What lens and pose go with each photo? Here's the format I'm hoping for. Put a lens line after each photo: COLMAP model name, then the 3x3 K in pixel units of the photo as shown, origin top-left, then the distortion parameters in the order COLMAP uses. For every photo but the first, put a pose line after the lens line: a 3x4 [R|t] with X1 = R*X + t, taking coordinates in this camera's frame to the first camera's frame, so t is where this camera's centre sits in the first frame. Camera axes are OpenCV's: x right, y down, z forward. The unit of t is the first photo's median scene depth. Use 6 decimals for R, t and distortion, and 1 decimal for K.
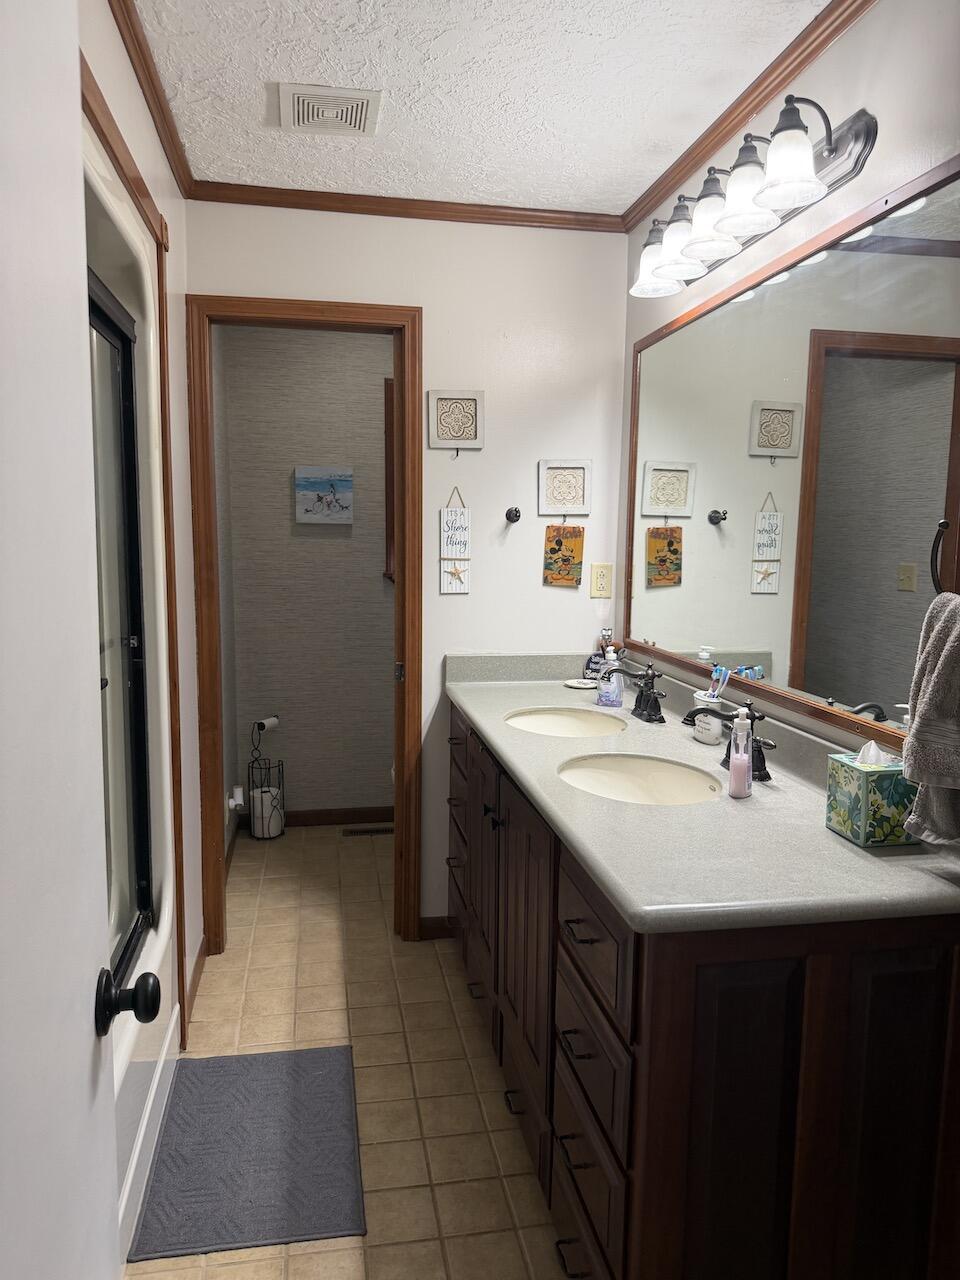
lens RADIAL K [[896.1, 0, 480.1], [0, 896.1, 645.7], [0, 0, 1]] dist [0.121073, -0.180996]
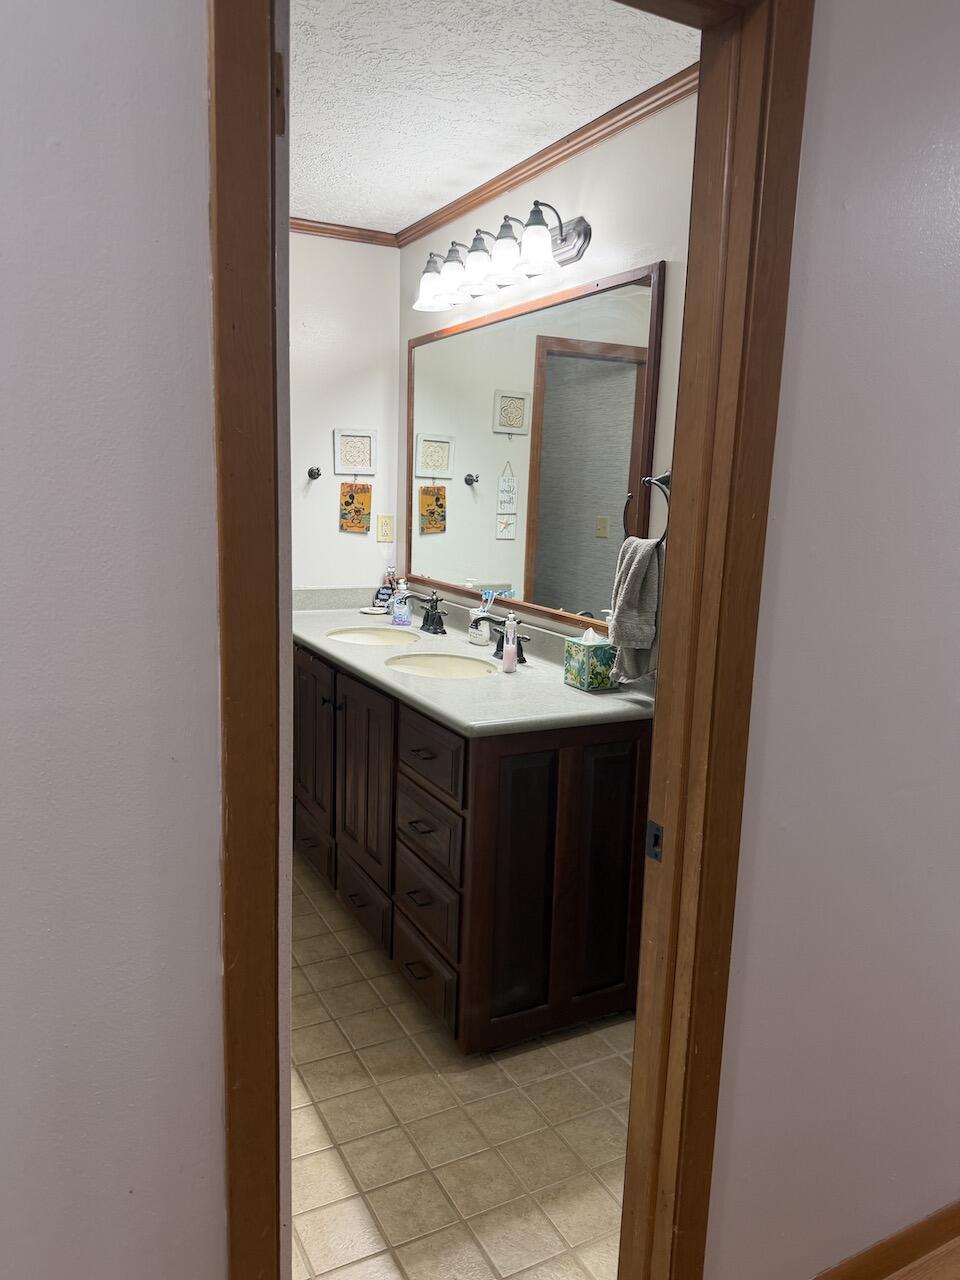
lens RADIAL K [[913.4, 0, 466.4], [0, 913.4, 639.3], [0, 0, 1]] dist [0.203992, -0.401657]
pose [[0.955063, -0.031272, 0.294747, -0.165777], [0.017154, 0.998584, 0.050363, 0.023532], [-0.295905, -0.043044, 0.954247, -0.311387]]
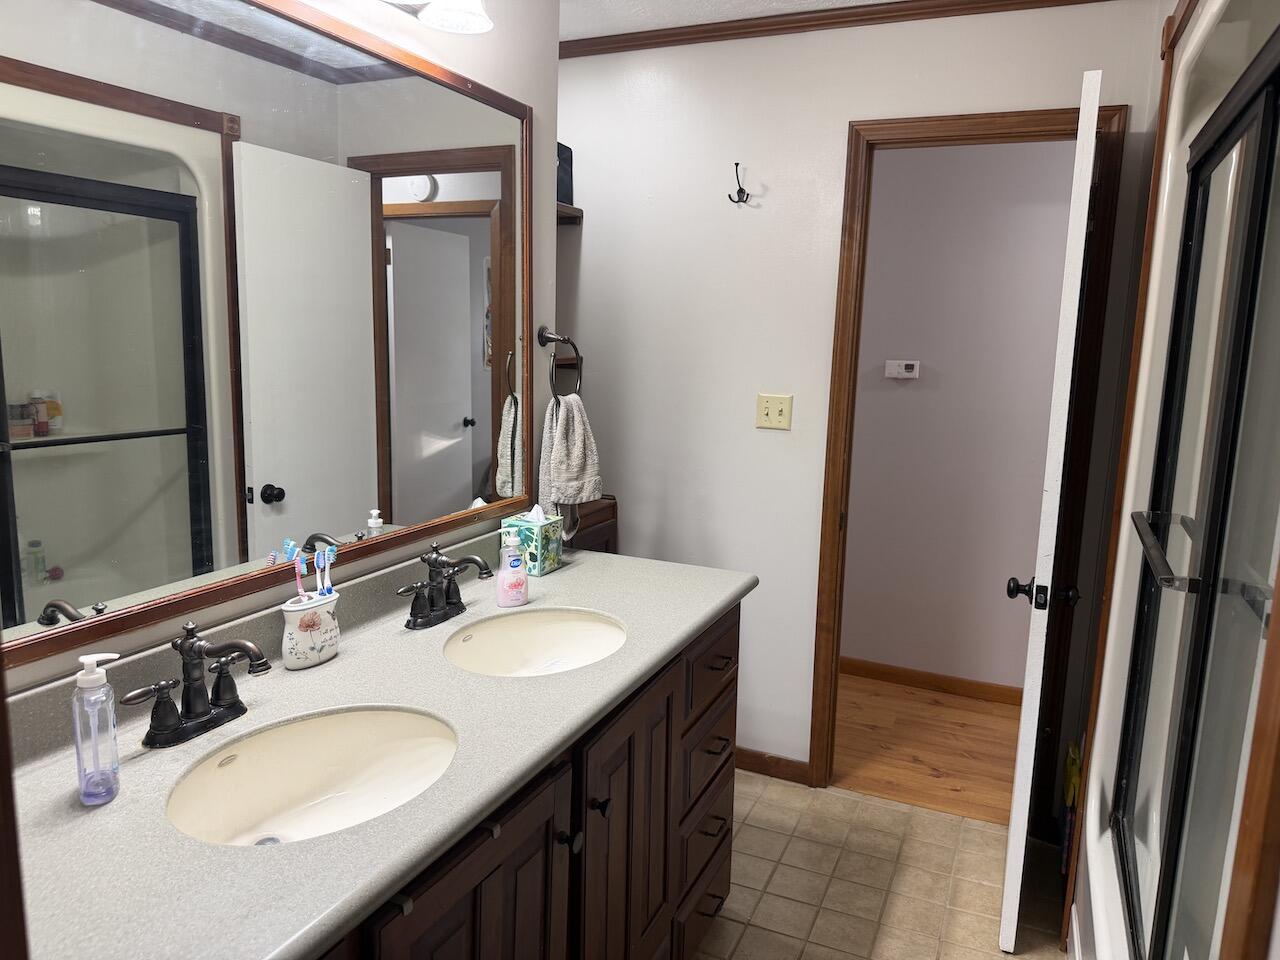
lens RADIAL K [[896.1, 0, 640.0], [0, 896.1, 480.0], [0, 0, 1]] dist [0.121073, -0.180996]
pose [[-0.826873, -0.124497, 0.548436, -0.303003], [0.031336, 0.963475, 0.265957, -0.192070], [-0.561515, 0.237098, -0.792771, 1.258063]]
